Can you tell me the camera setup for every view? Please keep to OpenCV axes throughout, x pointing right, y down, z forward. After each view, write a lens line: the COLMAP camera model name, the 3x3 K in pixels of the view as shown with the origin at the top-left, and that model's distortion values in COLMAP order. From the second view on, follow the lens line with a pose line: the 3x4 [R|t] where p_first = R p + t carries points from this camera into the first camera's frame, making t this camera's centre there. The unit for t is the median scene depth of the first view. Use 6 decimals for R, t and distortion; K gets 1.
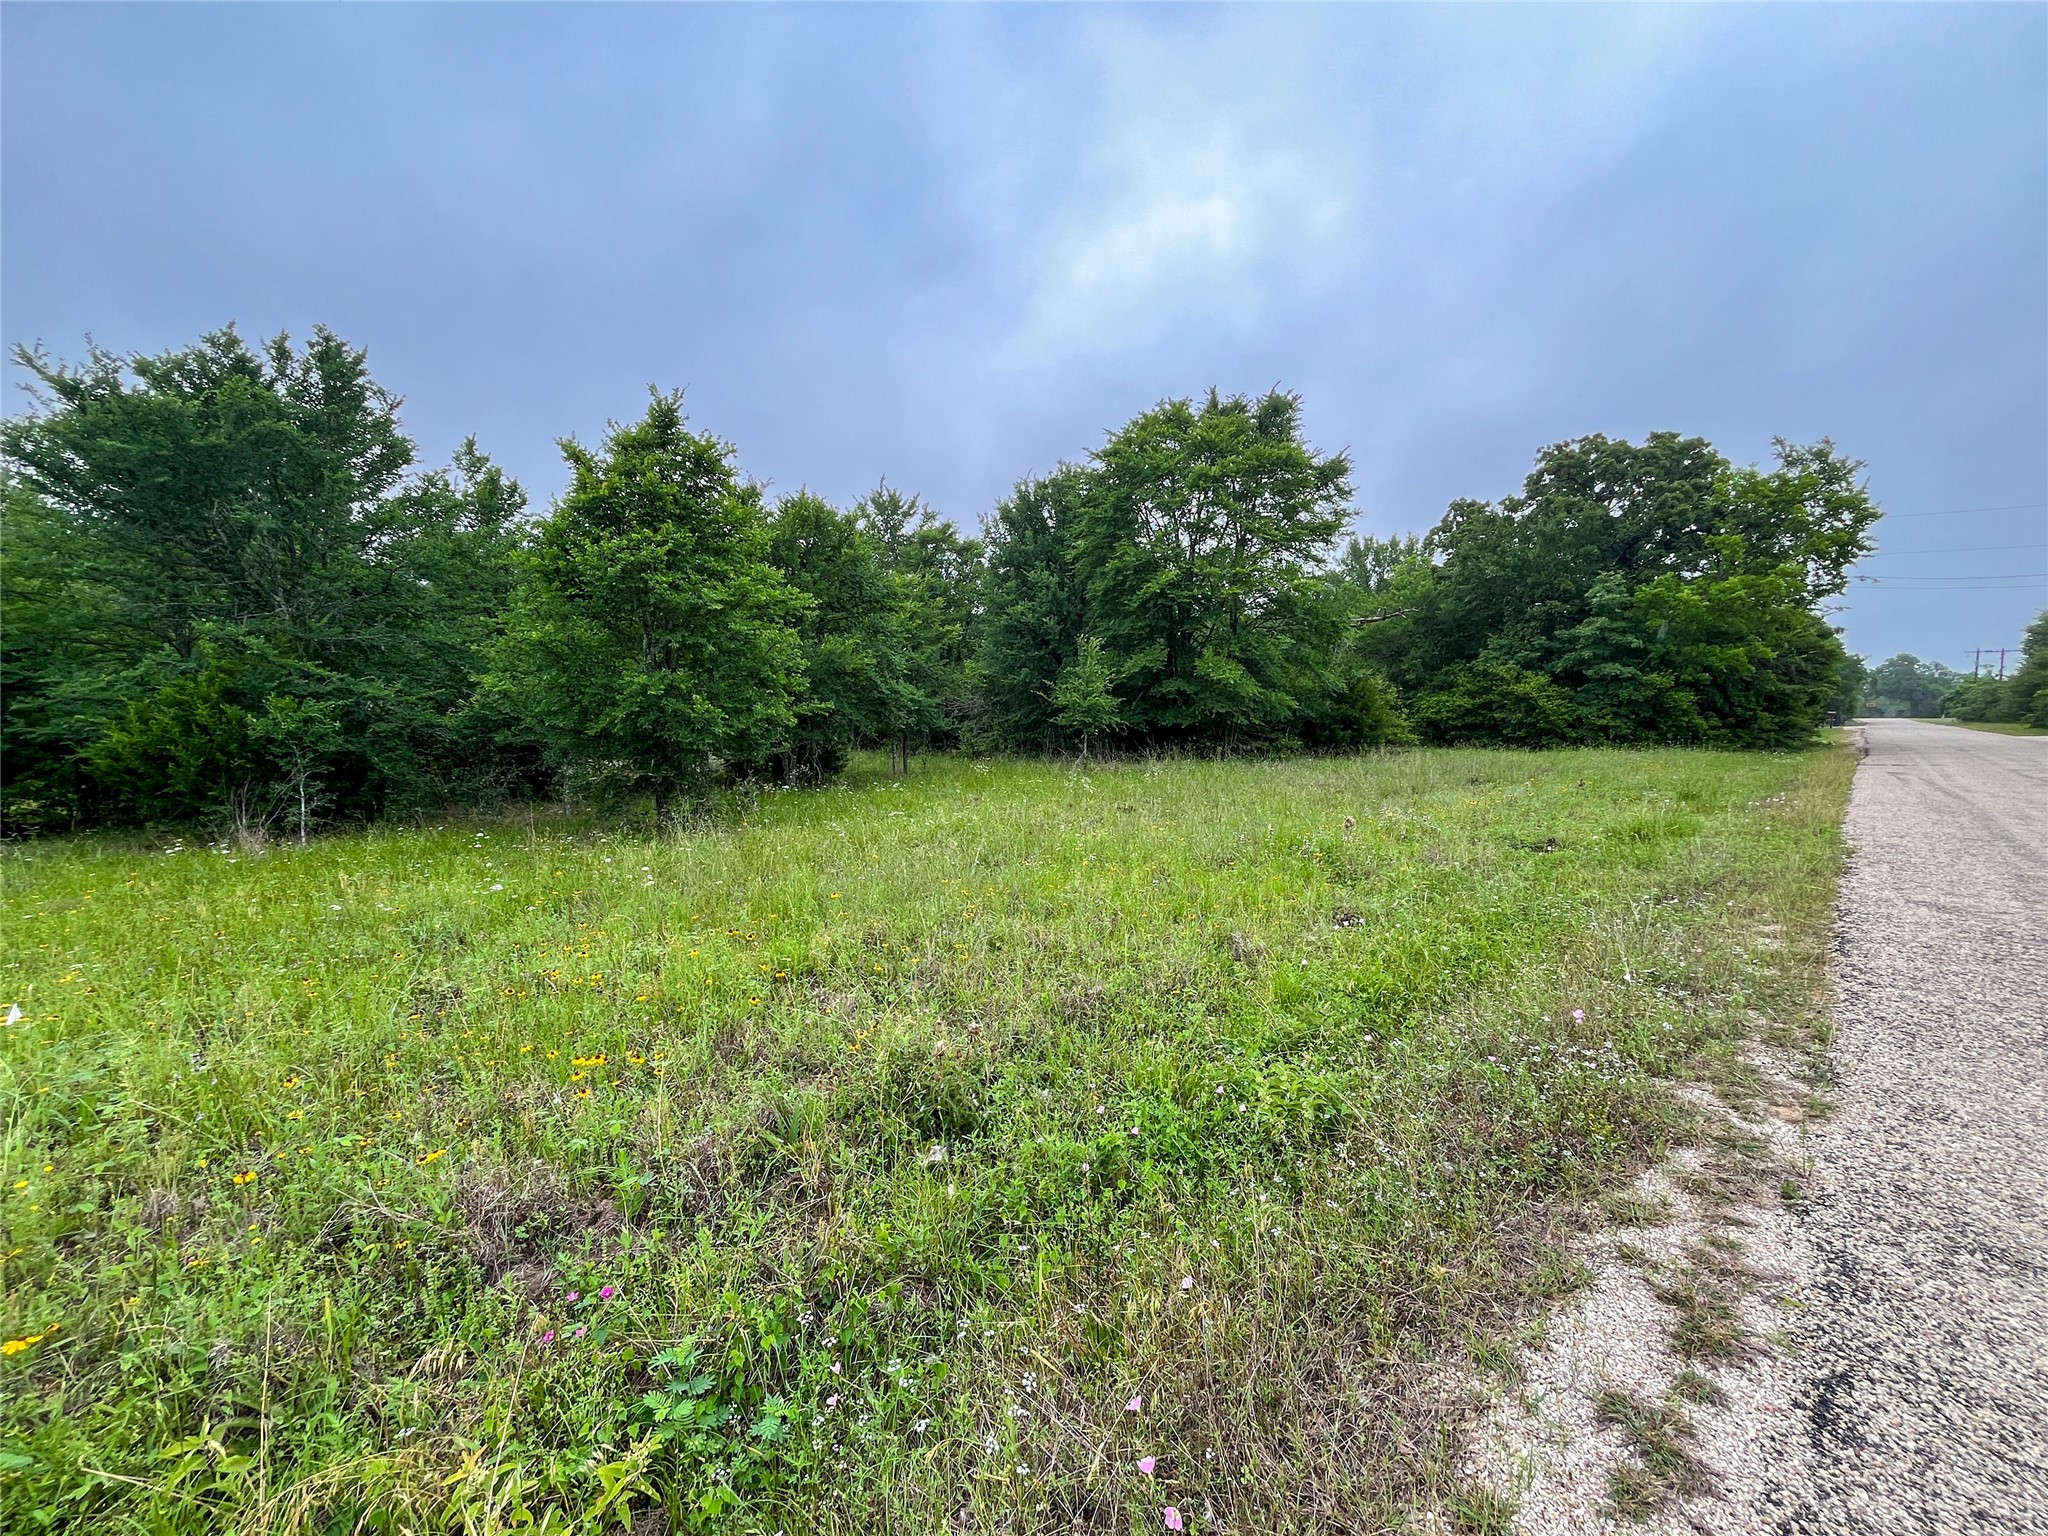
lens RADIAL K [[822.2, 0, 1029.5], [0, 822.2, 778.4], [0, 0, 1]] dist [-0.001717, -0.000279]
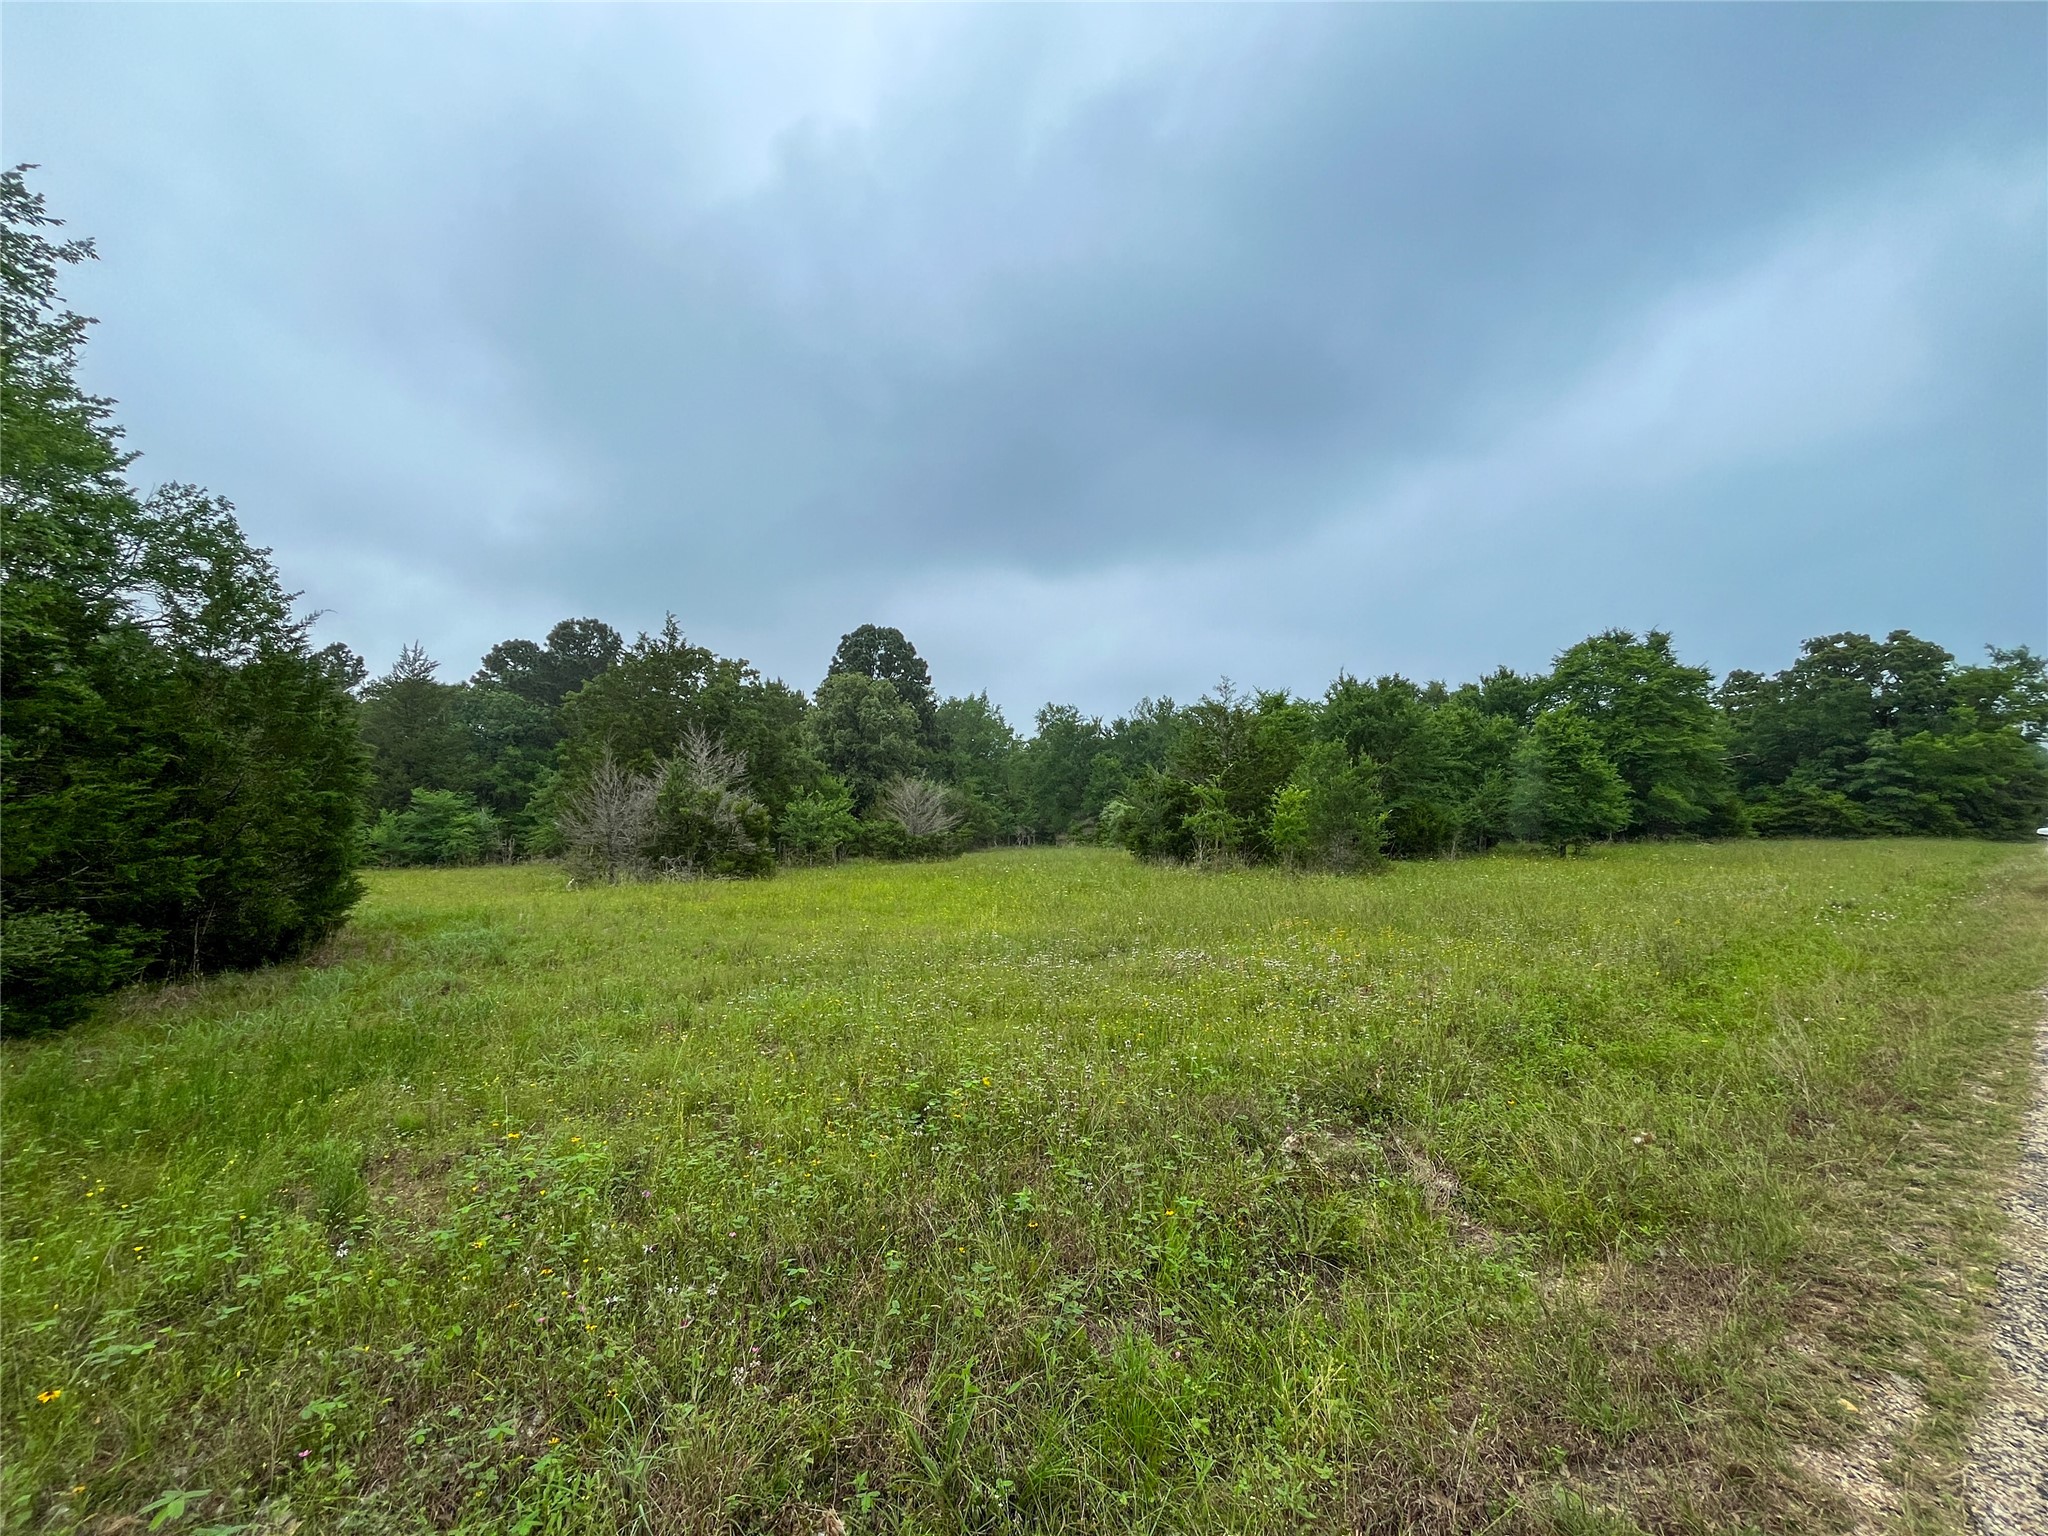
lens RADIAL K [[822.2, 0, 1029.2], [0, 822.2, 779.4], [0, 0, 1]] dist [-0.001717, -0.000279]
pose [[0.993251, -0.002337, -0.115964, -0.758510], [-0.012565, 0.991746, -0.127602, 0.069076], [0.115305, 0.128198, 0.985023, -0.752862]]
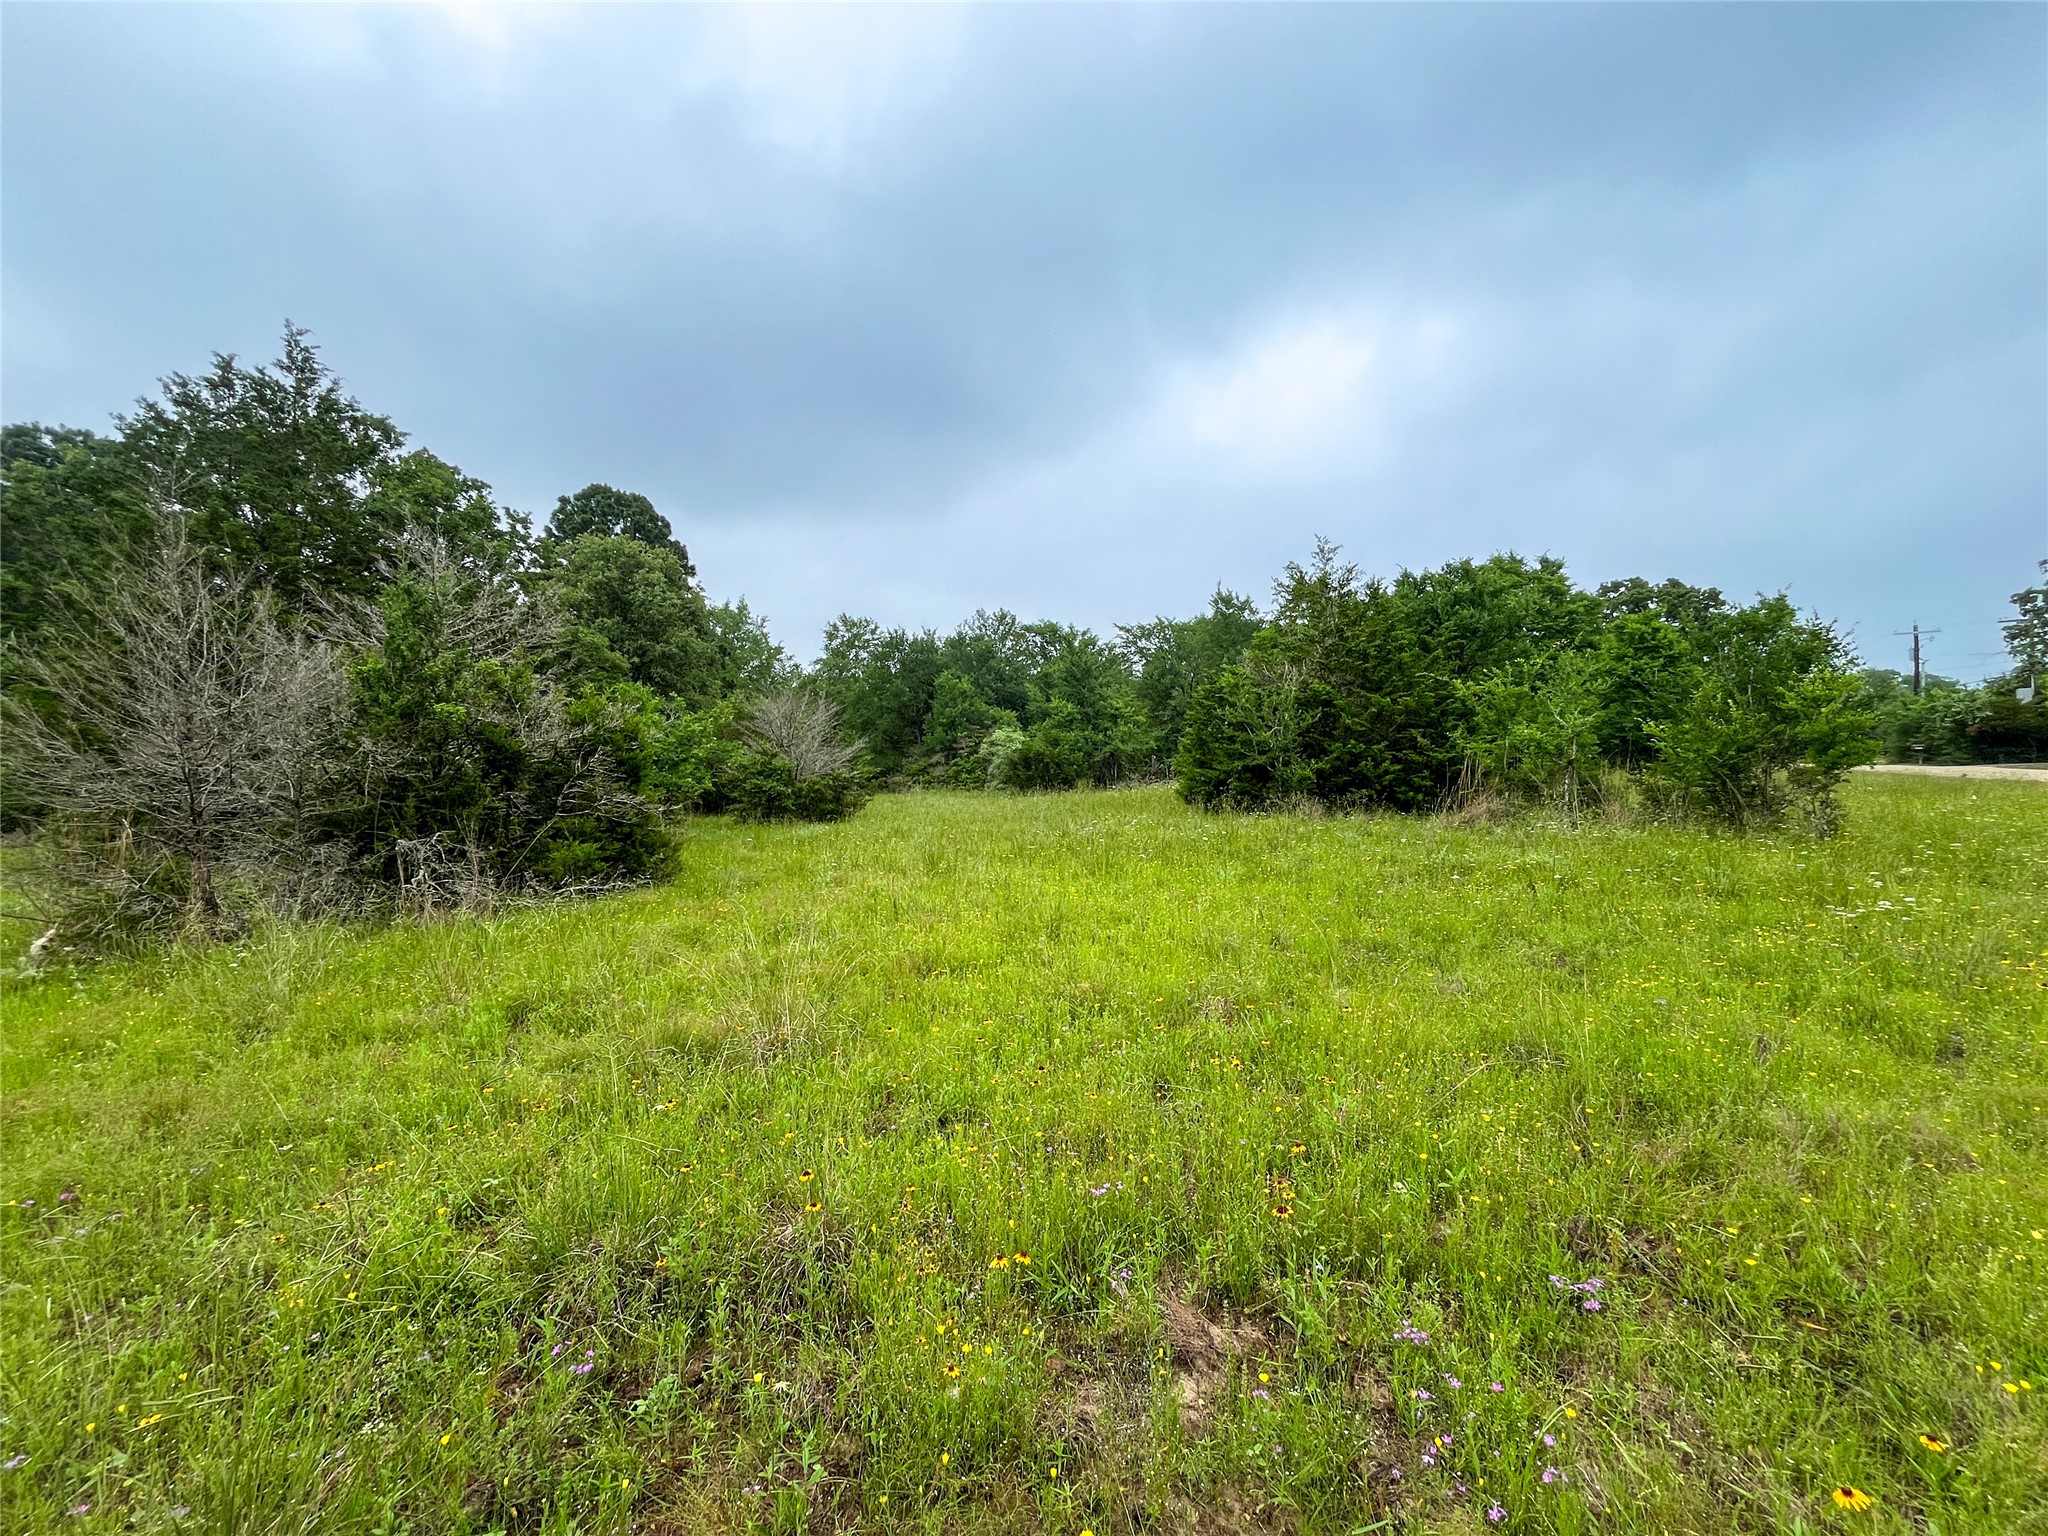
lens RADIAL K [[822.2, 0, 1023.2], [0, 822.2, 774.3], [0, 0, 1]] dist [-0.001717, -0.000279]
pose [[0.970746, -0.009268, 0.239930, -1.059803], [0.025046, 0.997712, -0.062798, 0.047222], [-0.238799, 0.066970, 0.968757, -0.326322]]
